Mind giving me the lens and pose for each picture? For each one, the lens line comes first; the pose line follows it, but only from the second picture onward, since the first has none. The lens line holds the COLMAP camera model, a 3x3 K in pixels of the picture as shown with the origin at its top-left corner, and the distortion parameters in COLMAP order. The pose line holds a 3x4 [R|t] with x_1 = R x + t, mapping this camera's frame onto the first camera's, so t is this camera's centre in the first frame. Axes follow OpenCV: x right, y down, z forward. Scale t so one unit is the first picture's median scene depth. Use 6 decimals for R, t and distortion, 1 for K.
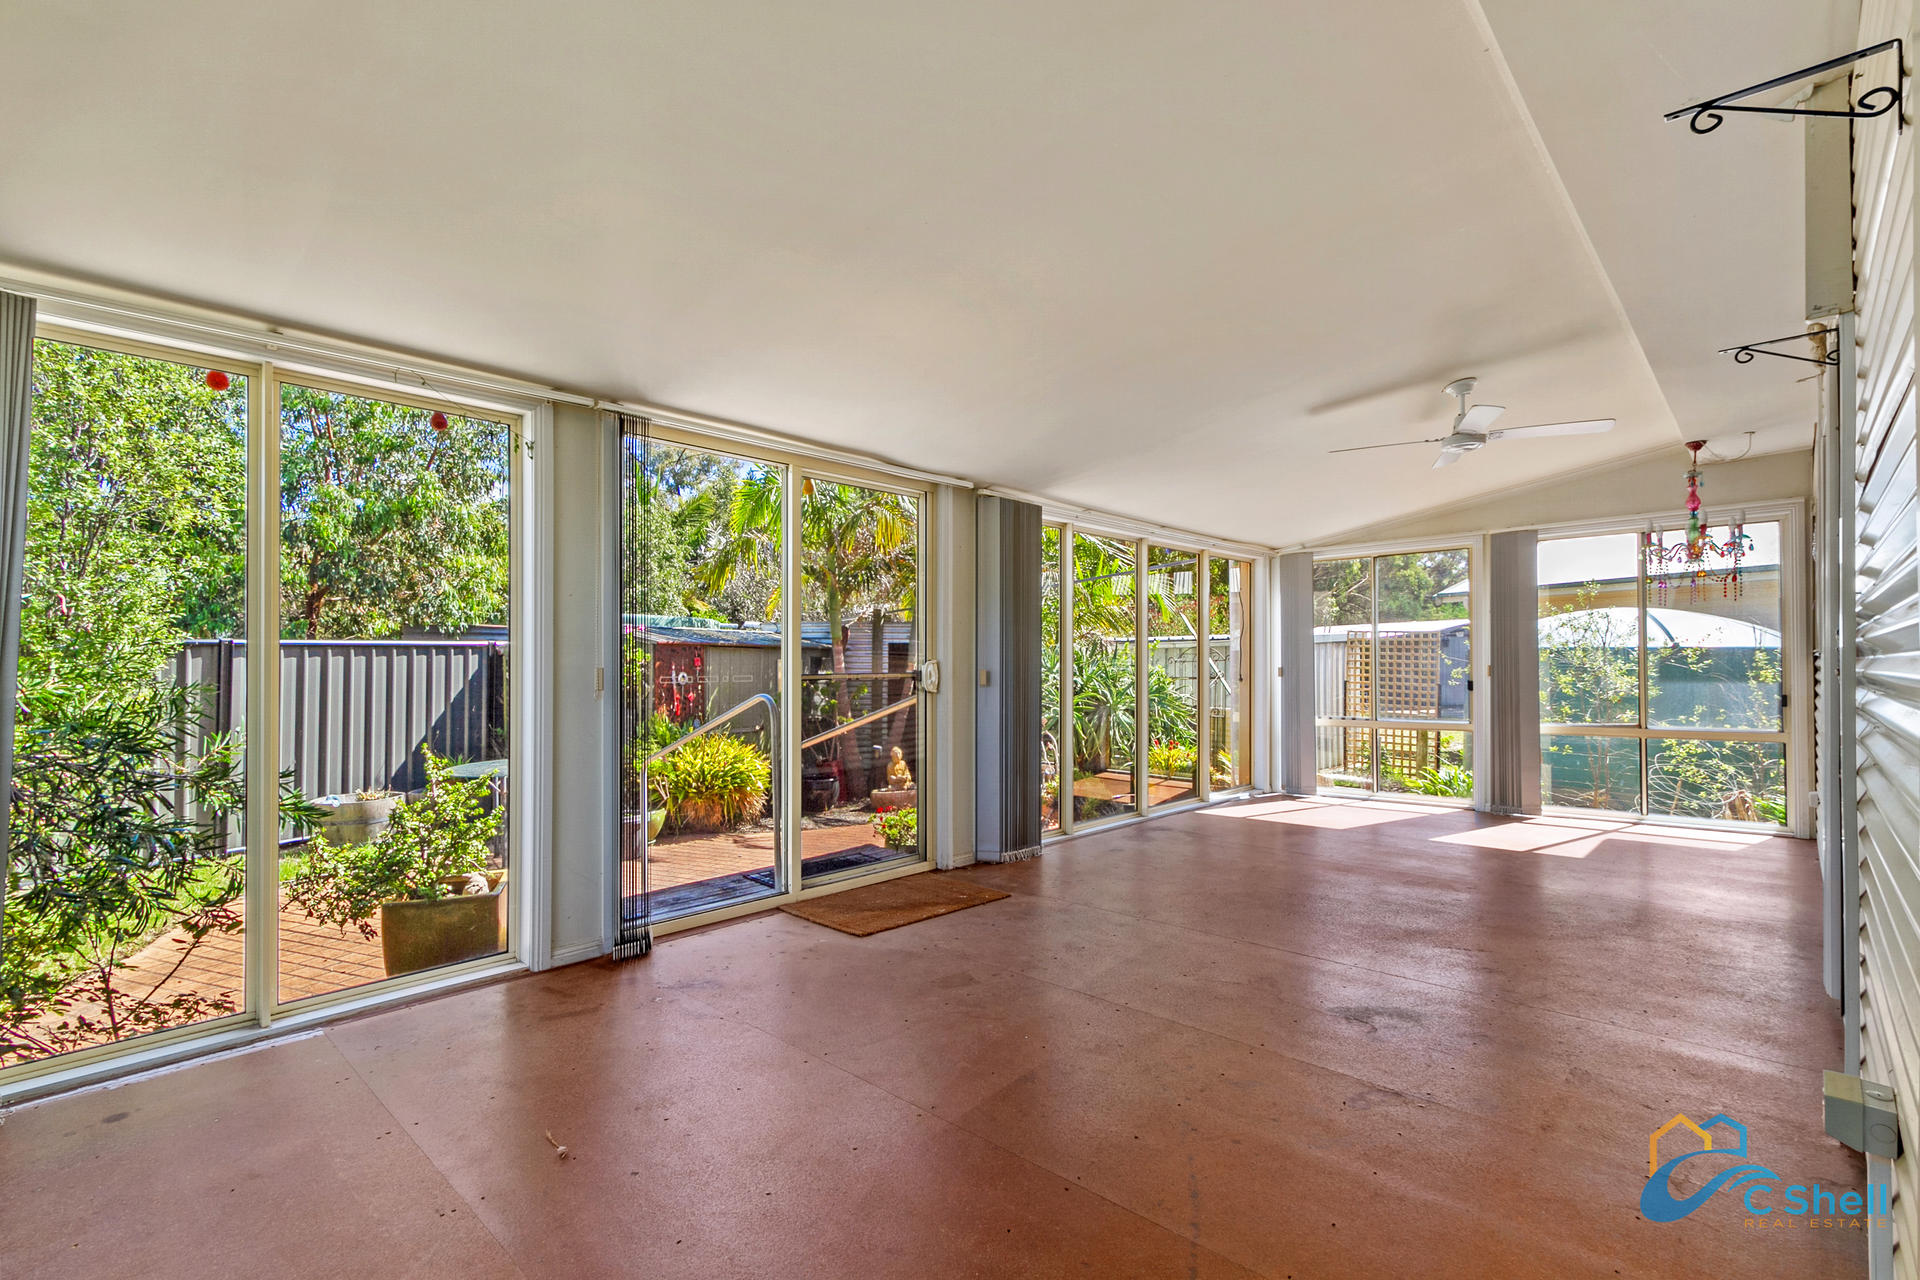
lens RADIAL K [[867.3, 0, 950.7], [0, 867.3, 652.3], [0, 0, 1]] dist [0.000331, 0.000061]
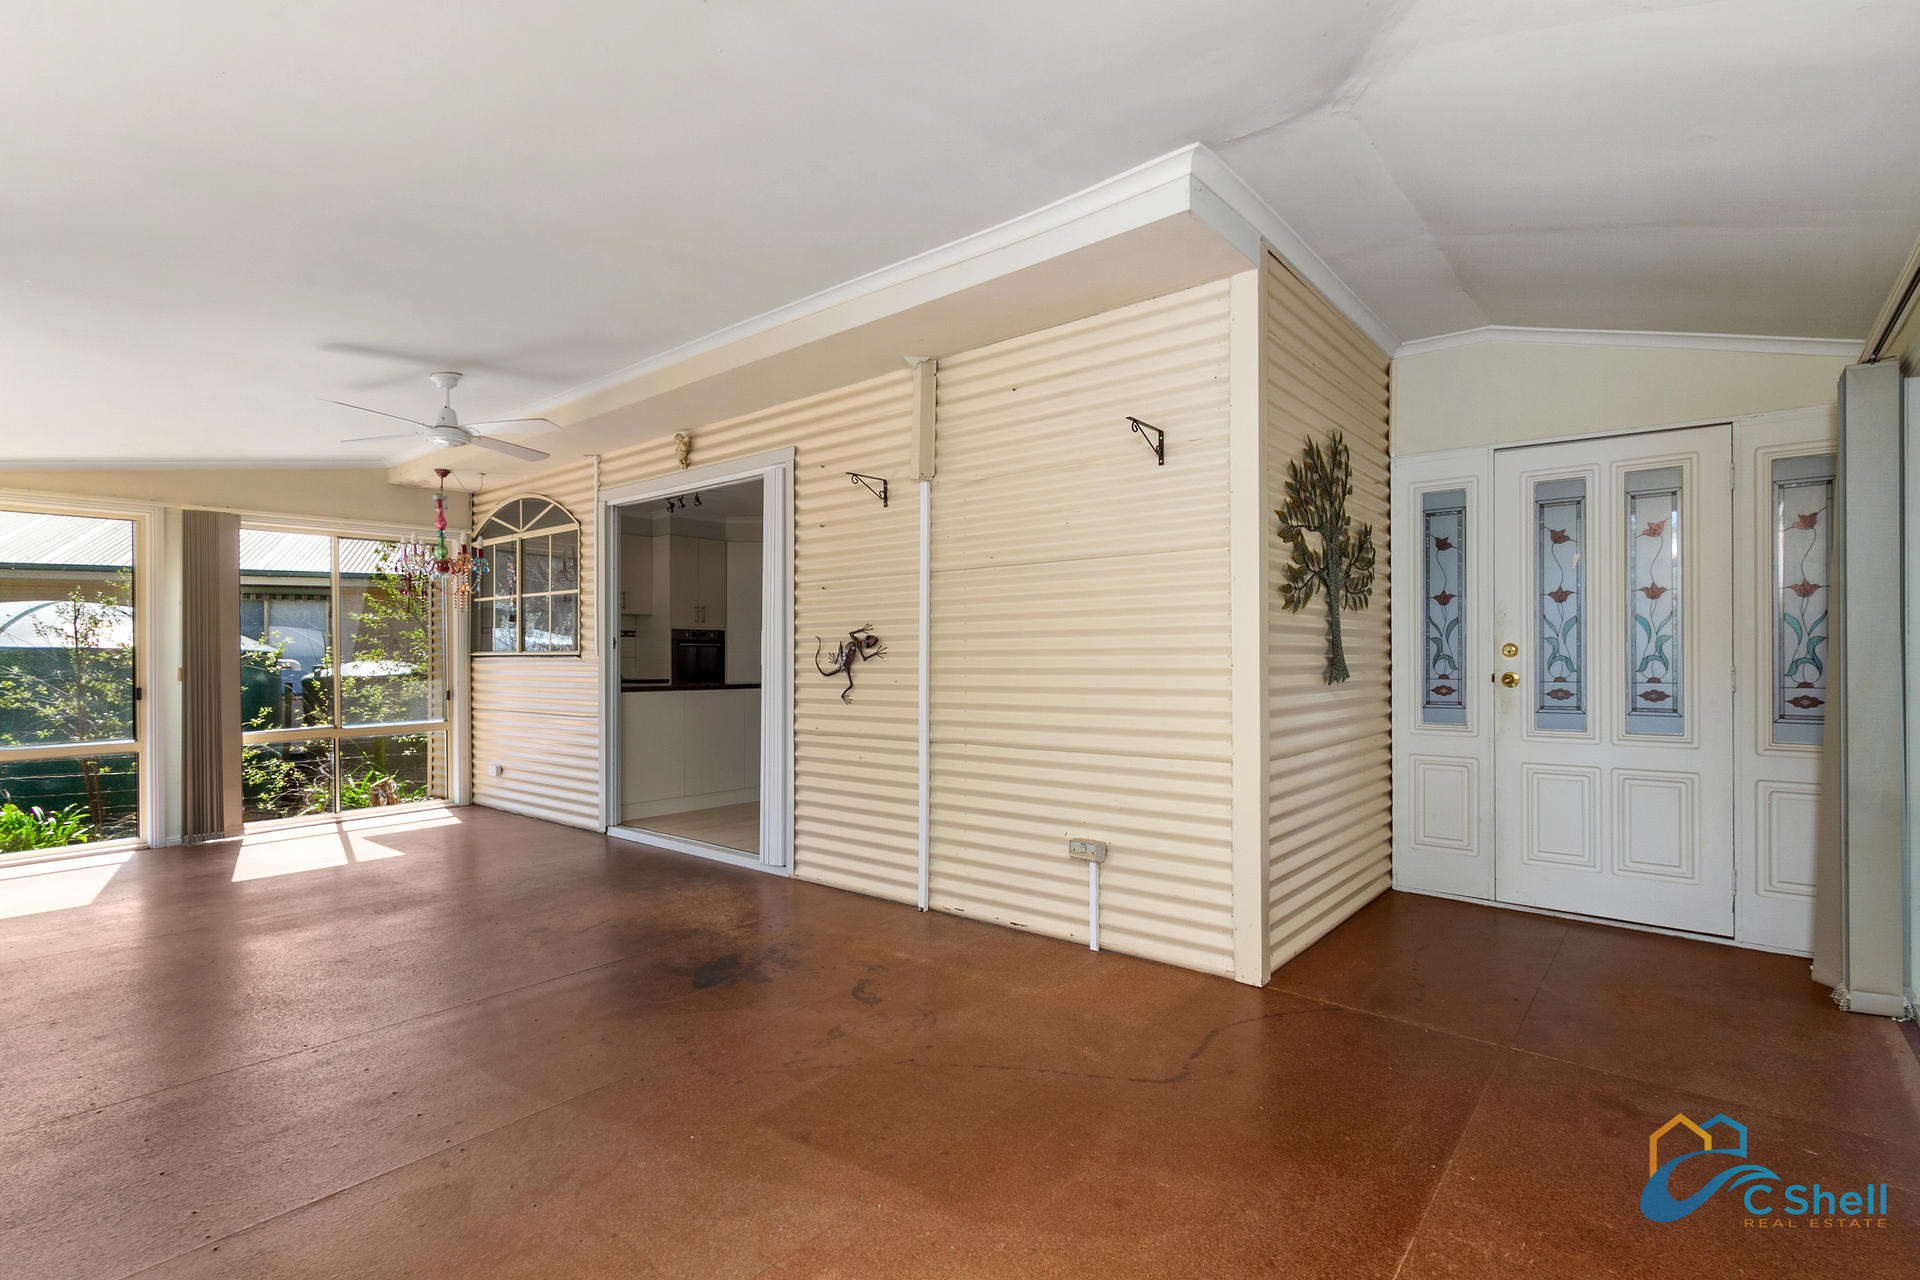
lens RADIAL K [[901.6, 0, 964.7], [0, 901.6, 662.5], [0, 0, 1]] dist [0.000165, -0.000016]
pose [[-0.079929, -0.000033, 0.996801, -0.308632], [-0.008188, 0.999966, -0.000623, 0.004301], [-0.996767, -0.008212, -0.079927, 0.339183]]
